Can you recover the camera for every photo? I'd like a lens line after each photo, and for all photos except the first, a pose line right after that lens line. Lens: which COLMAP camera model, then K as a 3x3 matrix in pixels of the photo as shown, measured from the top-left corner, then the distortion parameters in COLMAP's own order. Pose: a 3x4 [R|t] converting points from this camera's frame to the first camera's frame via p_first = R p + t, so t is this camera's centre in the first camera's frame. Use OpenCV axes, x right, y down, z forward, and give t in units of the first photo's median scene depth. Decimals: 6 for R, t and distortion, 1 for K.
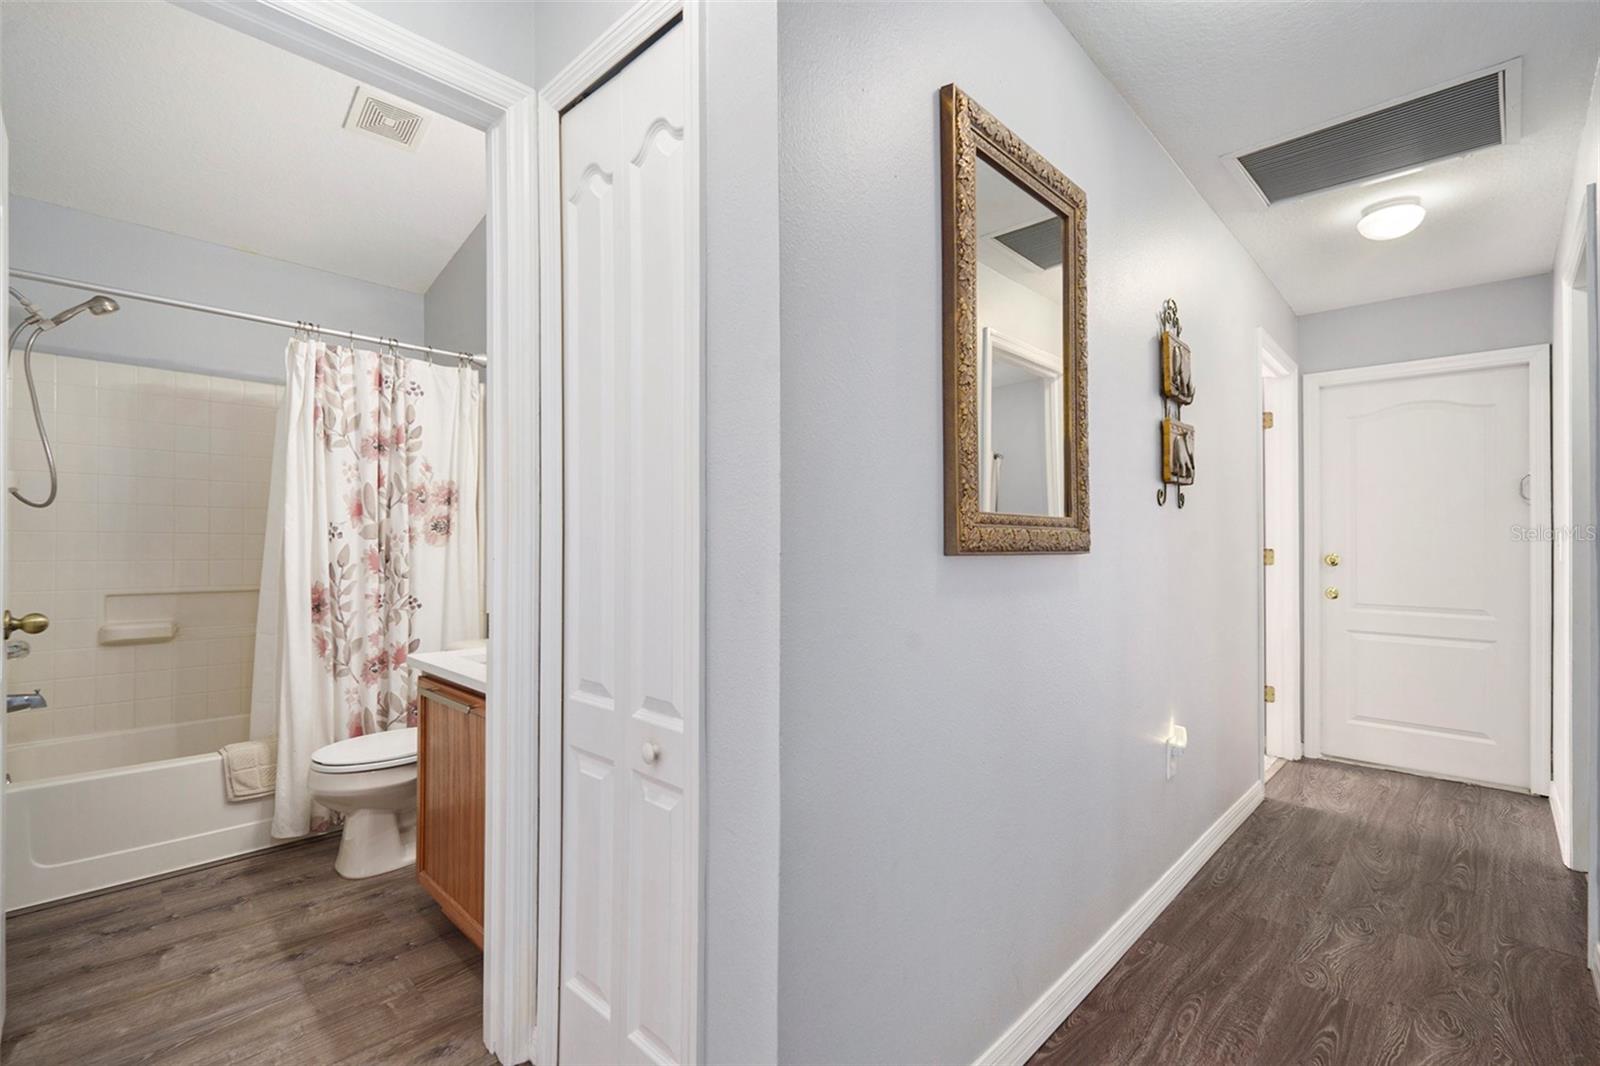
lens RADIAL K [[715.6, 0, 803.3], [0, 715.6, 532.9], [0, 0, 1]] dist [-0.002170, -0.001169]
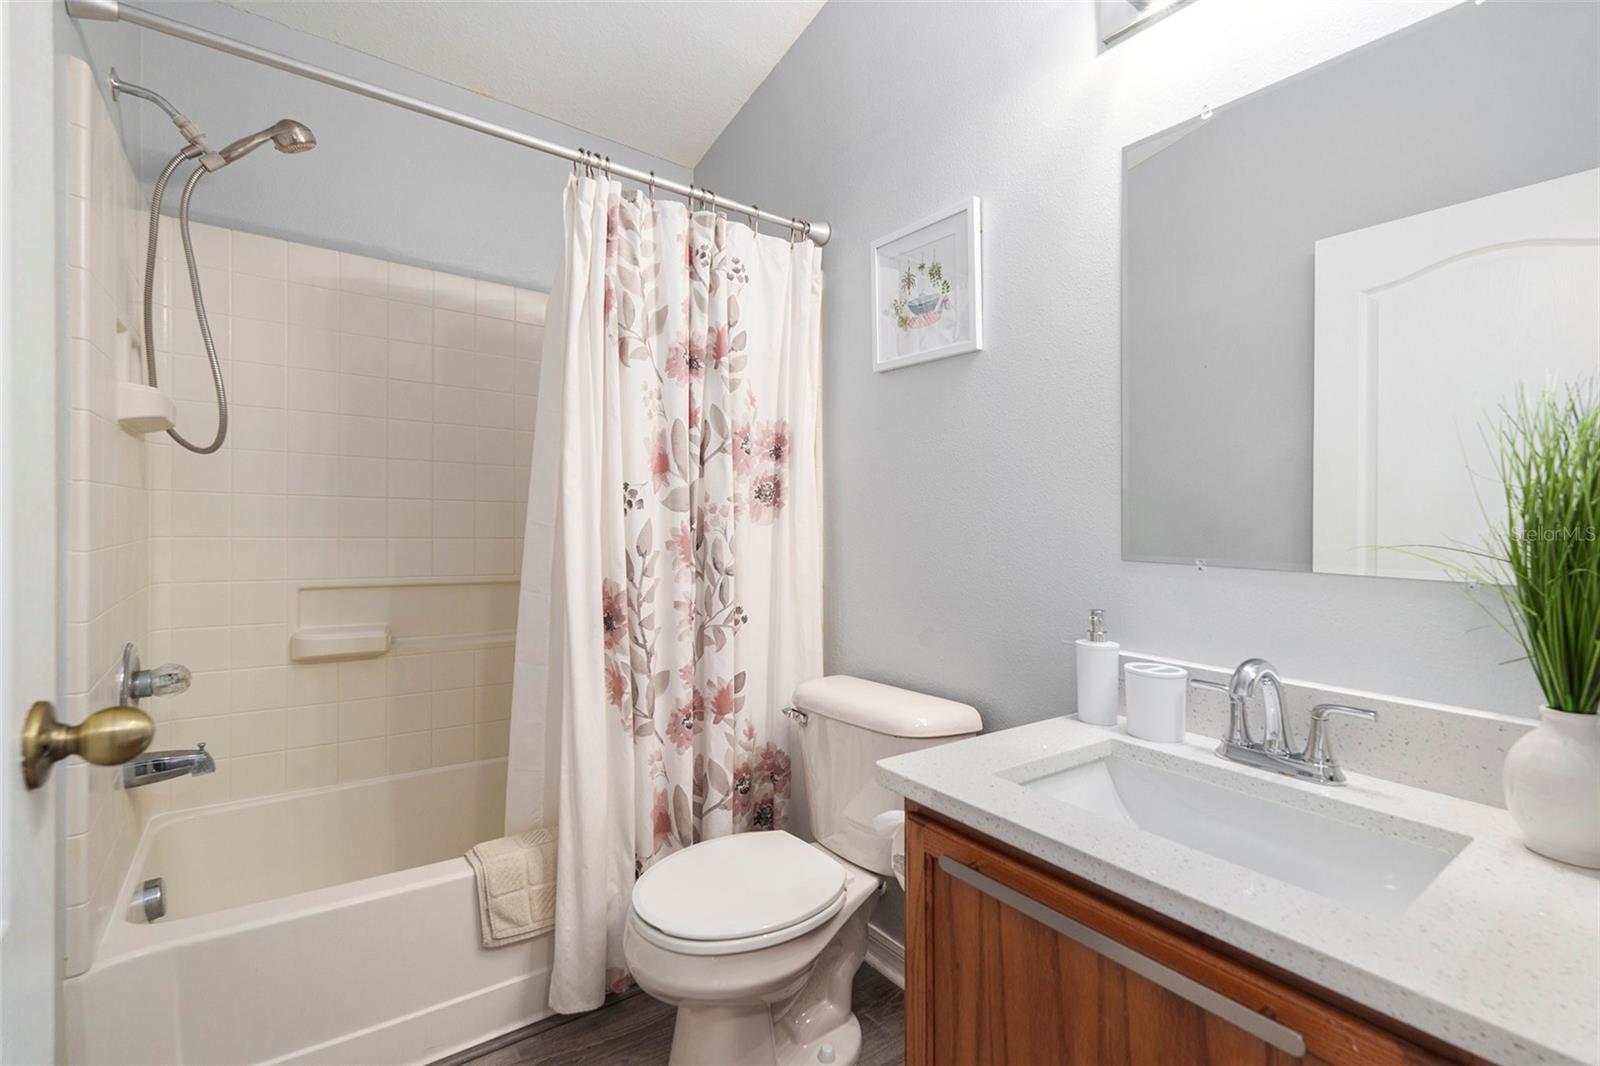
lens RADIAL K [[731.3, 0, 842.1], [0, 731.3, 531.6], [0, 0, 1]] dist [-0.011819, 0.000224]
pose [[0.990848, 0.018507, -0.133709, -0.383472], [-0.014688, 0.999457, 0.029495, 0.005577], [0.134182, -0.027261, 0.990582, 0.395757]]
